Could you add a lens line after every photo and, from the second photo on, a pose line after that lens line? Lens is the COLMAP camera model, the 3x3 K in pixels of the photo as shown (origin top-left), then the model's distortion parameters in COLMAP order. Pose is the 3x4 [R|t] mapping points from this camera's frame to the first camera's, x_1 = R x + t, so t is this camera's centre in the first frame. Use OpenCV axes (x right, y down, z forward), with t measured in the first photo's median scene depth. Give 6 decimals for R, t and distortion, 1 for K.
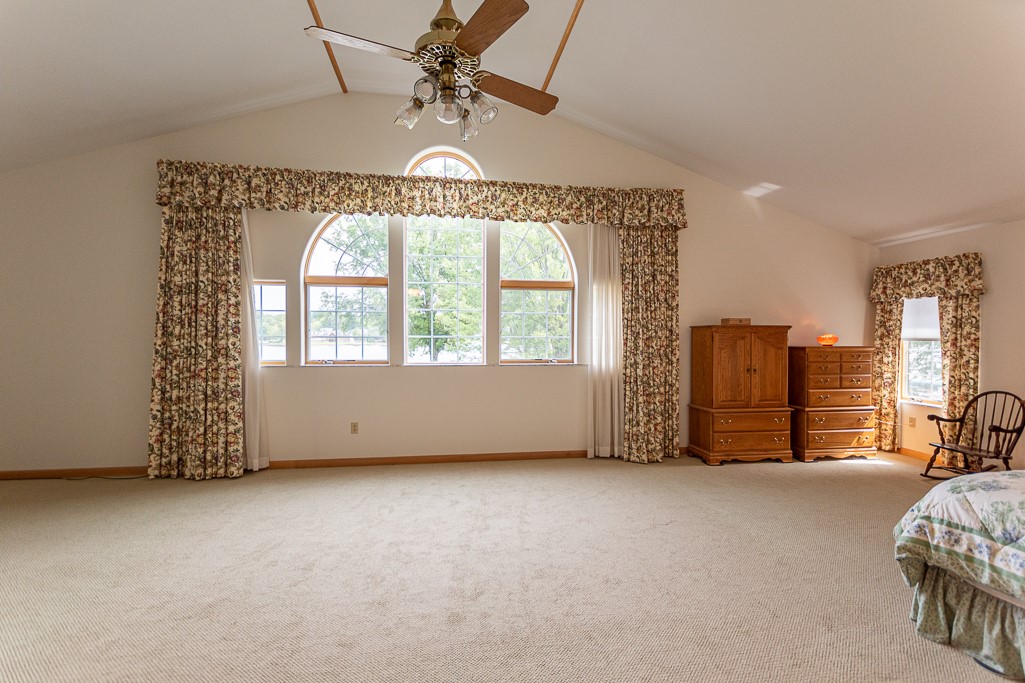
lens RADIAL K [[455.2, 0, 512.5], [0, 455.2, 341.5], [0, 0, 1]] dist [0.010539, -0.000111]
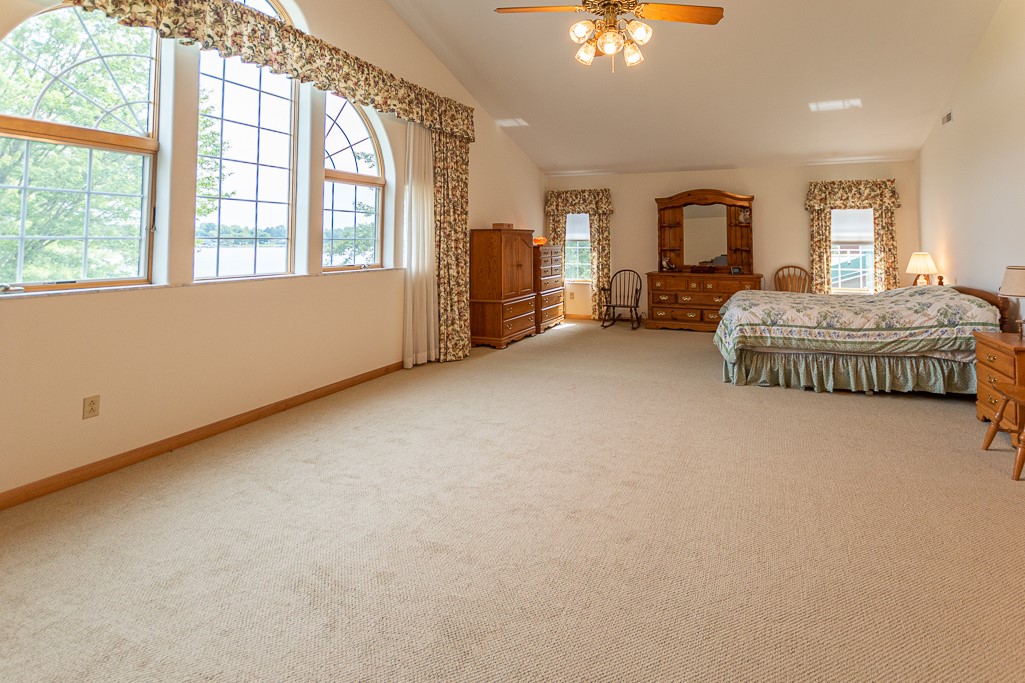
lens RADIAL K [[520.0, 0, 512.5], [0, 520.0, 212.1], [0, 0, 1]] dist [0.001834, -0.000442]
pose [[0.521180, 0.044967, 0.852262, -0.668544], [0.011848, 0.998134, -0.059909, 0.001975], [-0.853365, 0.041321, 0.519674, 0.259366]]
